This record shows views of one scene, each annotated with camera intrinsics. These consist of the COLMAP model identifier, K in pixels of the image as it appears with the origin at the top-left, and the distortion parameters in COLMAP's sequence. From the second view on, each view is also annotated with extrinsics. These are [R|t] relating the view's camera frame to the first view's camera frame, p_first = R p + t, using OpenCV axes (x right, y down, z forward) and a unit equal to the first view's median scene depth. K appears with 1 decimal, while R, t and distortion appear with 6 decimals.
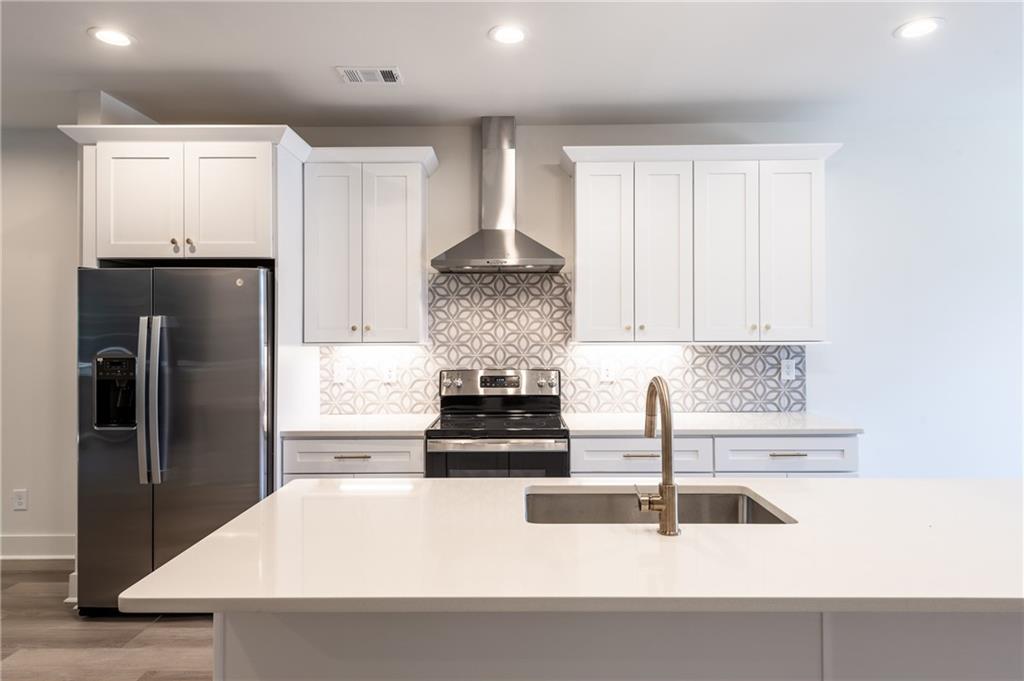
lens RADIAL K [[592.6, 0, 513.3], [0, 592.6, 328.3], [0, 0, 1]] dist [0.006163, 0.000113]
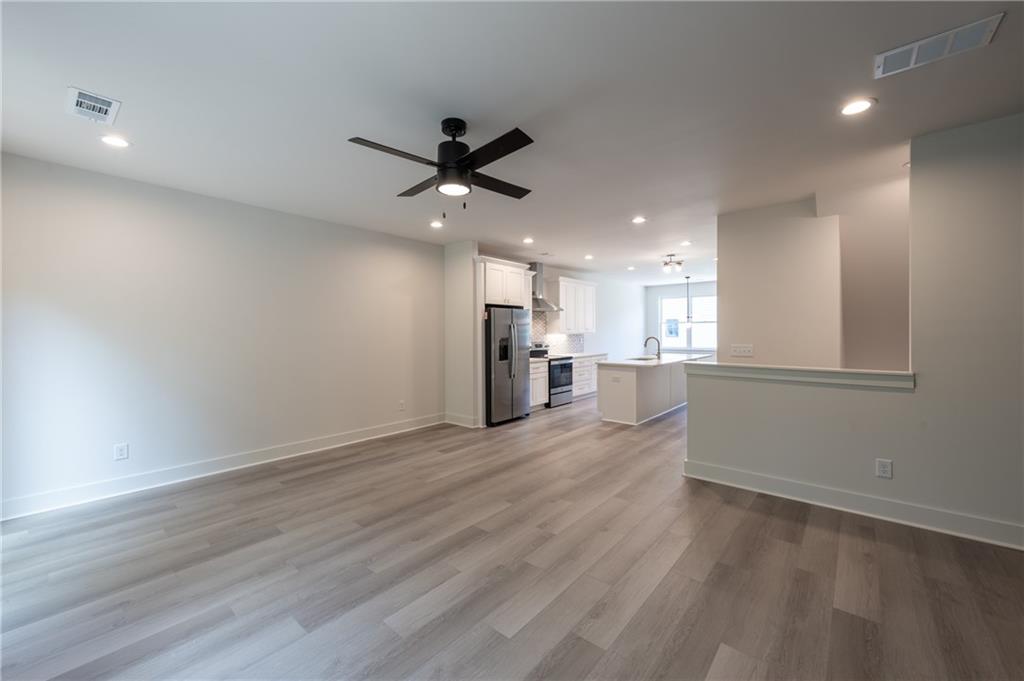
lens RADIAL K [[407.9, 0, 512.7], [0, 407.9, 334.3], [0, 0, 1]] dist [0.001972, 0.000298]
pose [[0.635448, -0.004339, 0.772131, -1.745434], [-0.004451, 0.999947, 0.009283, 0.008580], [-0.772131, -0.009336, 0.635395, -0.272042]]
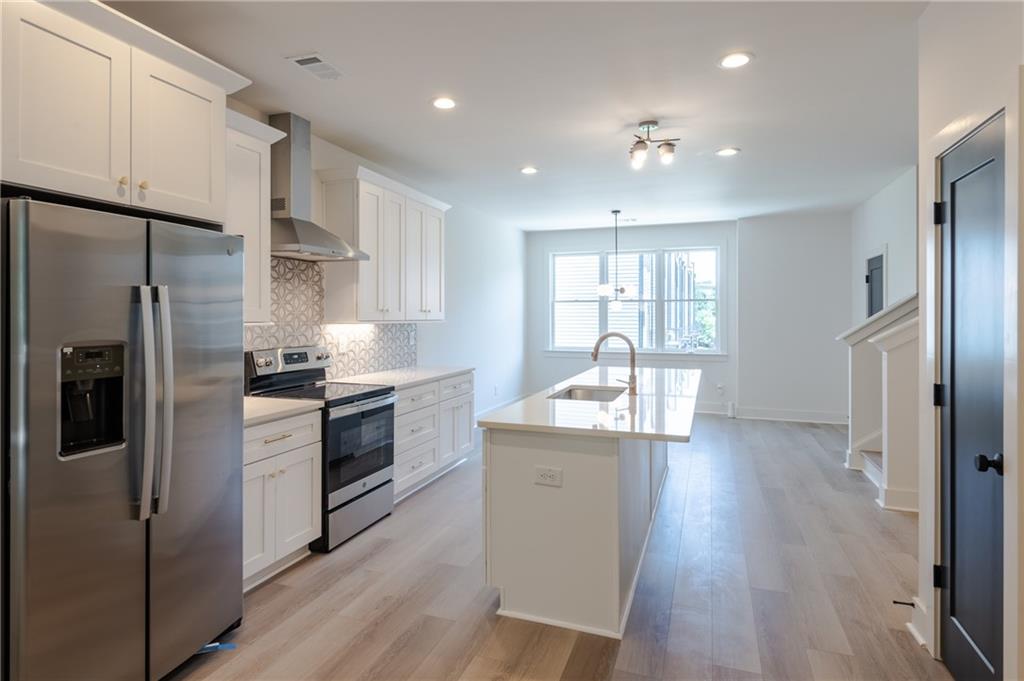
lens RADIAL K [[572.7, 0, 492.8], [0, 572.7, 316.4], [0, 0, 1]] dist [0.002305, -0.000193]
pose [[0.343987, 0.004361, 0.938964, -0.870269], [-0.010187, 0.999948, -0.000912, 0.010018], [-0.938919, -0.009252, 0.344014, 0.284460]]
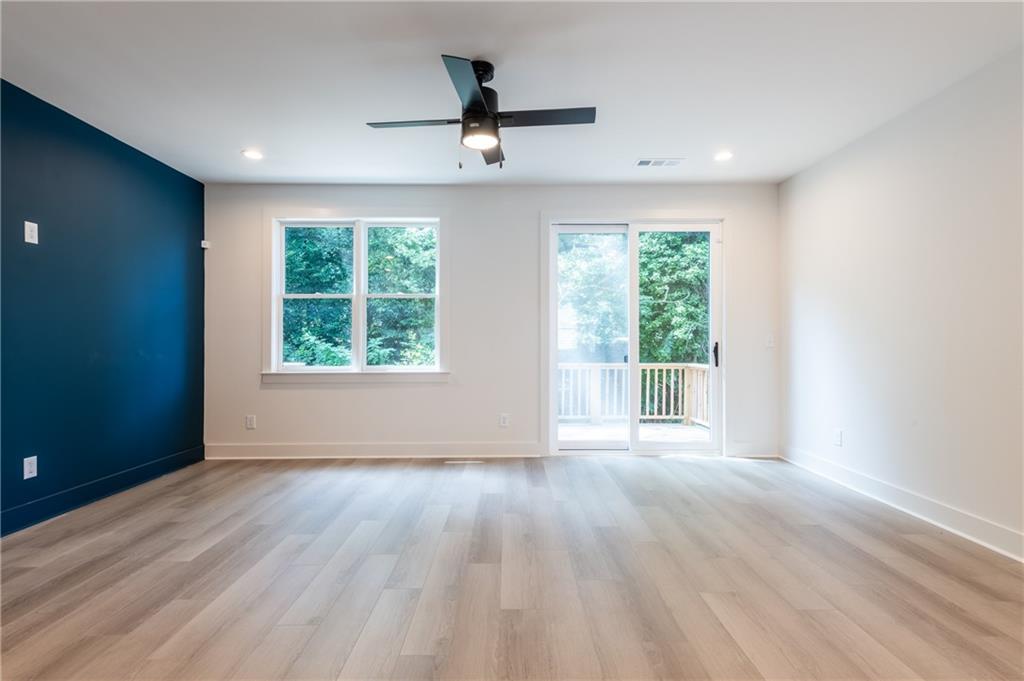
lens RADIAL K [[507.4, 0, 512.0], [0, 507.4, 340.5], [0, 0, 1]] dist [0.001840, -0.000032]
pose [[0.020168, -0.002106, -0.999794, -0.480007], [0.008271, 0.999964, -0.001939, 0.074782], [0.999762, -0.008230, 0.020185, 0.288492]]
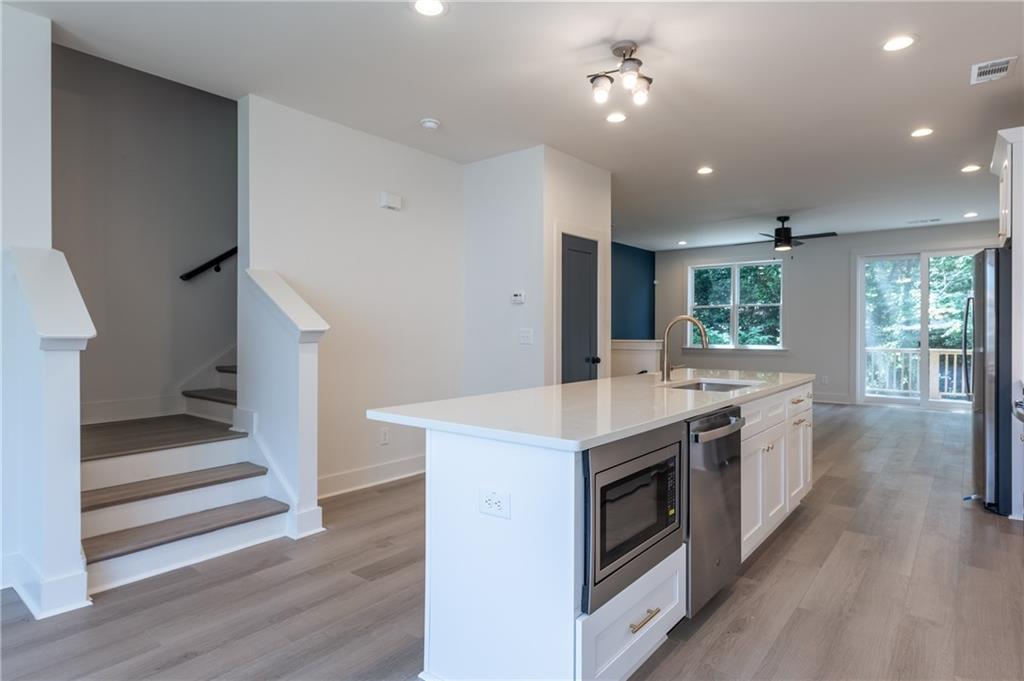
lens RADIAL K [[566.2, 0, 508.6], [0, 566.2, 331.4], [0, 0, 1]] dist [-0.002511, -0.000421]
pose [[-0.623681, 0.006293, -0.781653, 0.957432], [0.005446, 0.999978, 0.003706, 0.055440], [0.781660, -0.001945, -0.623702, 0.754933]]
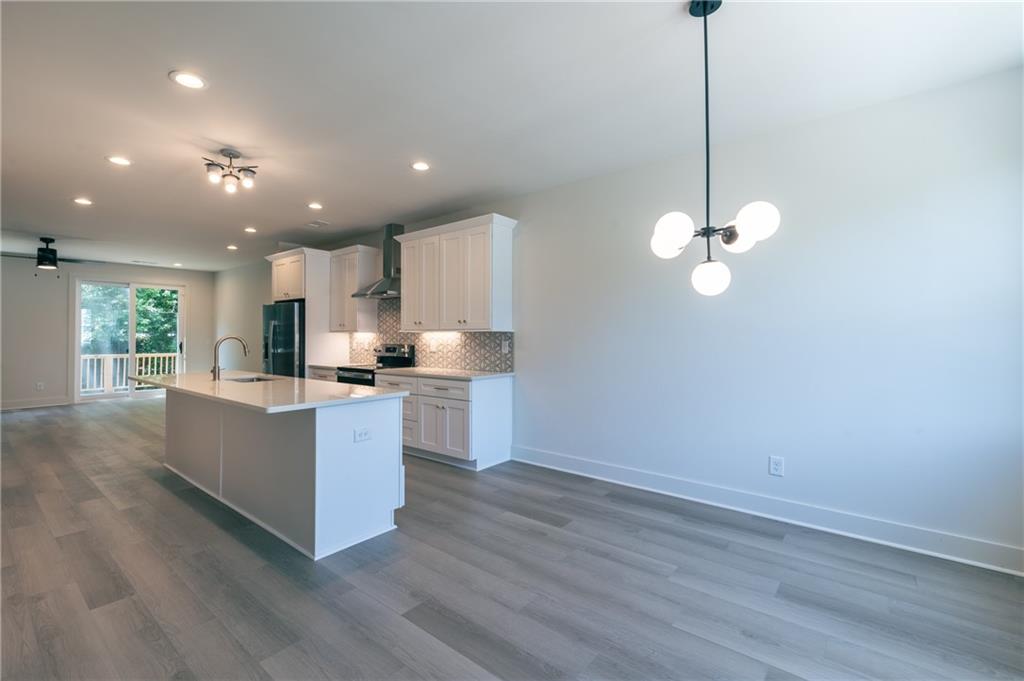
lens RADIAL K [[451.7, 0, 503.2], [0, 451.7, 333.7], [0, 0, 1]] dist [-0.000400, -0.000391]
pose [[0.777932, -0.000519, -0.628349, 1.259883], [0.000737, 1.000000, 0.000086, 0.031770], [0.628348, -0.000530, 0.777932, 0.003126]]
